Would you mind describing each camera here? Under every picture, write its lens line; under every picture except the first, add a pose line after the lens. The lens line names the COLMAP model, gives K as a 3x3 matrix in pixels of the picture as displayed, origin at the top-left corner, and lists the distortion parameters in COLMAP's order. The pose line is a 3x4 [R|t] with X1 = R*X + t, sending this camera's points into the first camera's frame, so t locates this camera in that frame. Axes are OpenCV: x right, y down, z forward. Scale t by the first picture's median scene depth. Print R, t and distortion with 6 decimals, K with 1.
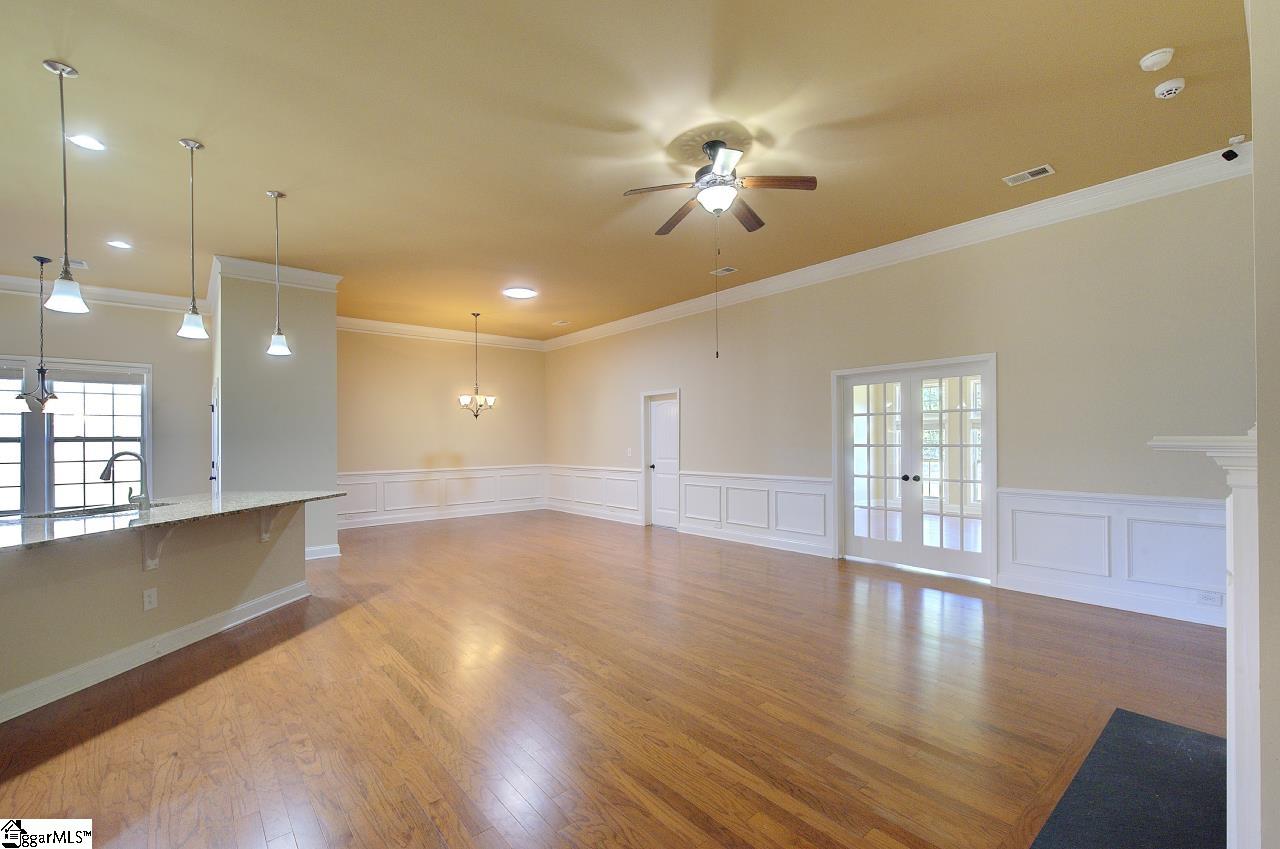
lens RADIAL K [[545.0, 0, 640.2], [0, 545.0, 437.6], [0, 0, 1]] dist [-0.005515, 0.003053]
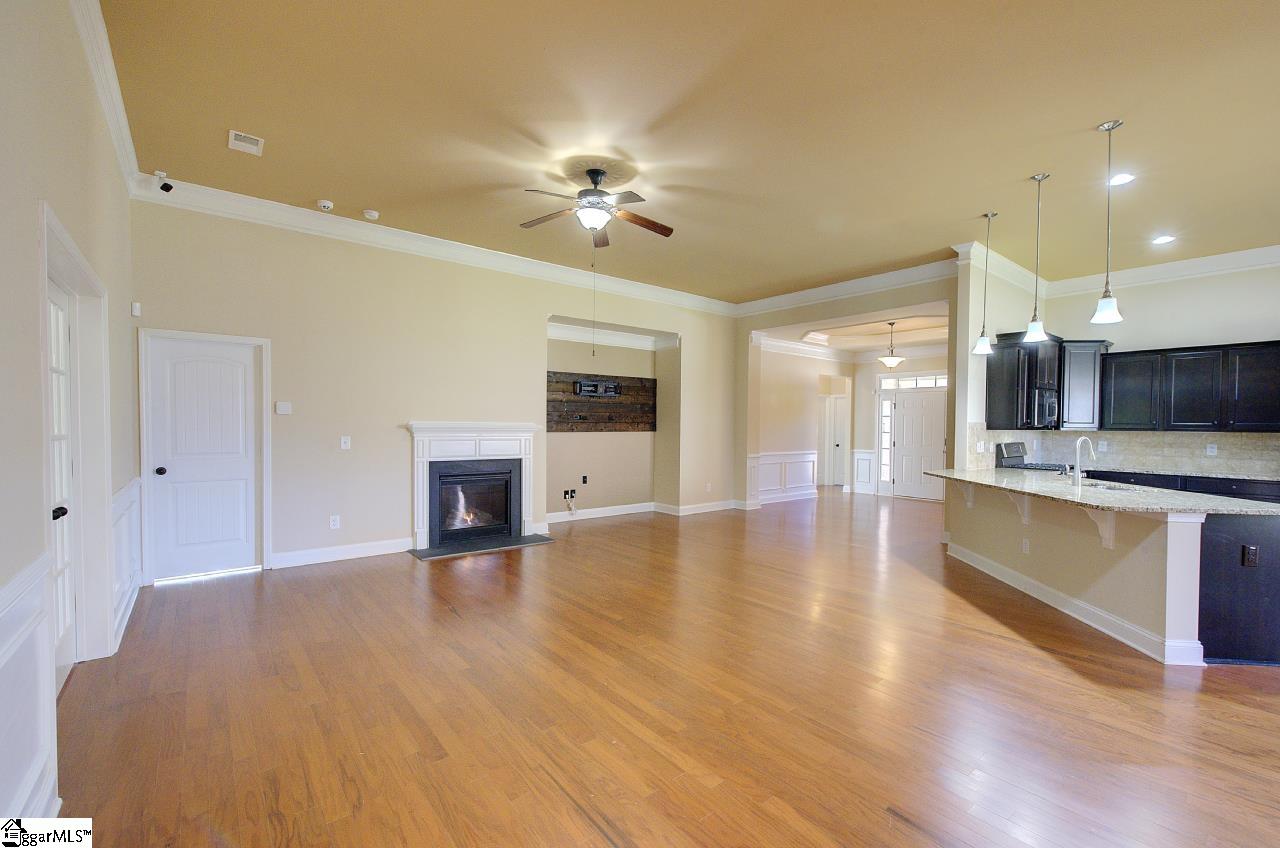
lens RADIAL K [[545.0, 0, 644.3], [0, 545.0, 434.1], [0, 0, 1]] dist [-0.005515, 0.003053]
pose [[-0.999936, -0.001954, 0.011124, 0.014239], [-0.001809, 0.999914, 0.013023, 0.003972], [-0.011149, 0.013002, -0.999853, 1.611354]]
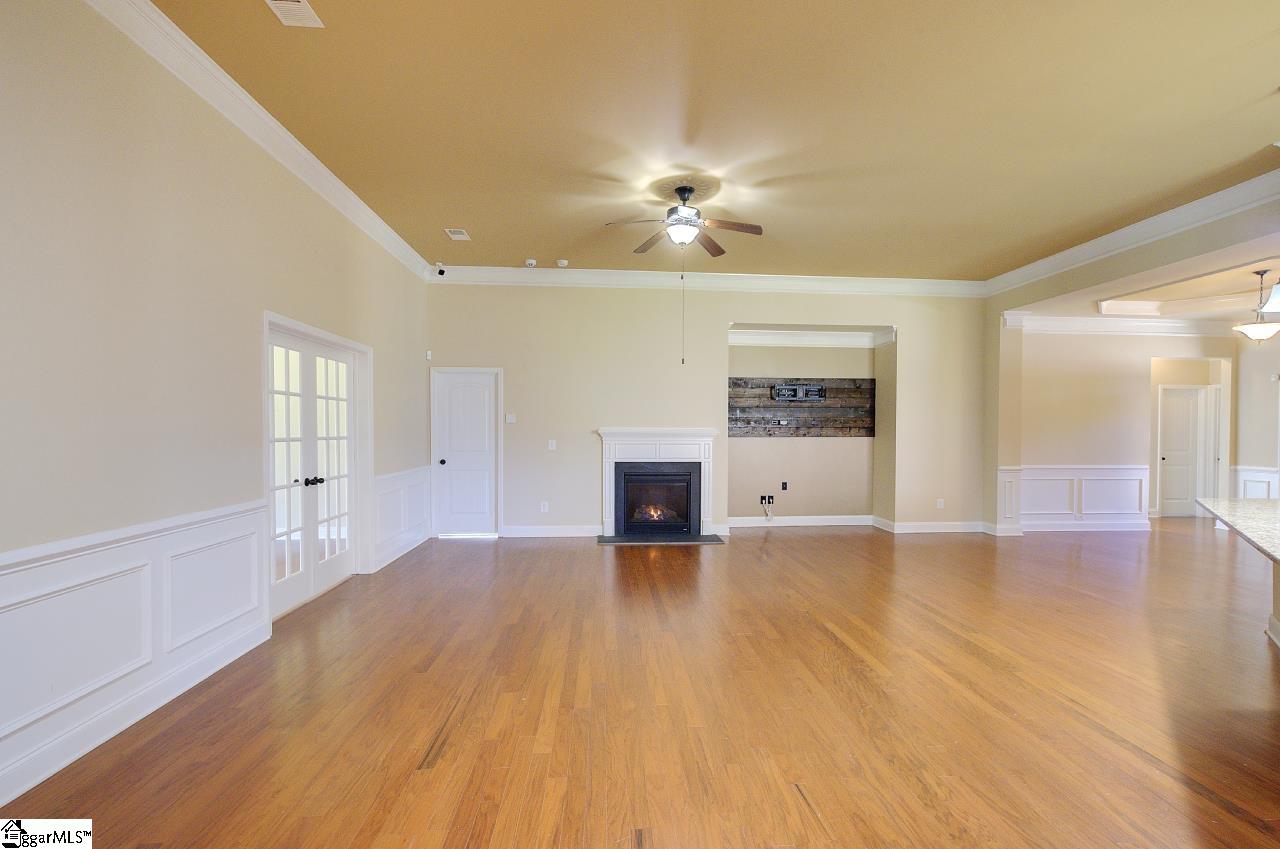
lens RADIAL K [[545.0, 0, 644.5], [0, 545.0, 437.4], [0, 0, 1]] dist [-0.005515, 0.003053]
pose [[-0.813484, -0.005866, 0.581557, -0.373972], [-0.000646, 0.999958, 0.009184, 0.004936], [-0.581587, 0.007096, -0.813454, 1.522503]]
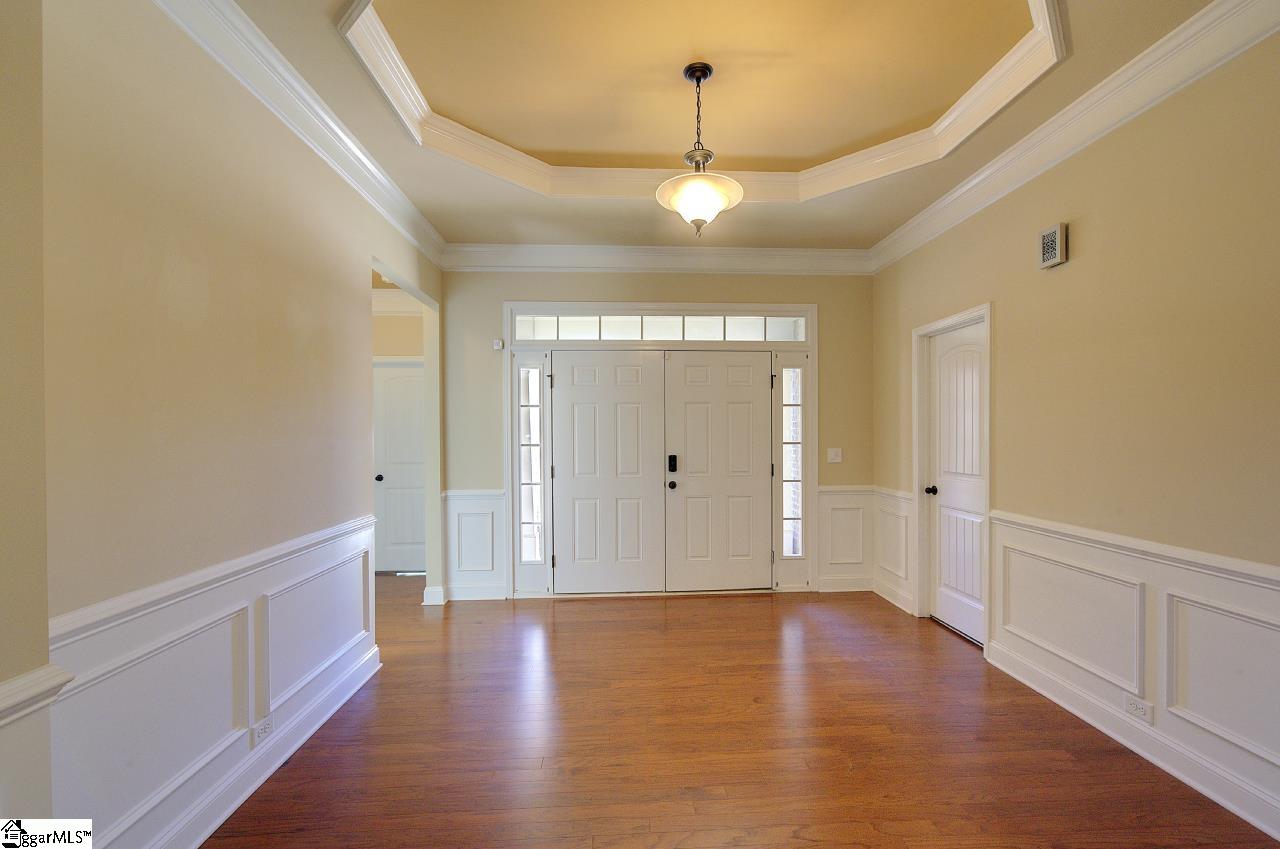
lens RADIAL K [[545.0, 0, 644.6], [0, 545.0, 438.4], [0, 0, 1]] dist [-0.005515, 0.003053]
pose [[-0.600720, 0.015458, -0.799310, -0.320375], [0.012762, 0.999871, 0.009745, 0.006967], [0.799358, -0.004347, -0.600840, 0.112343]]
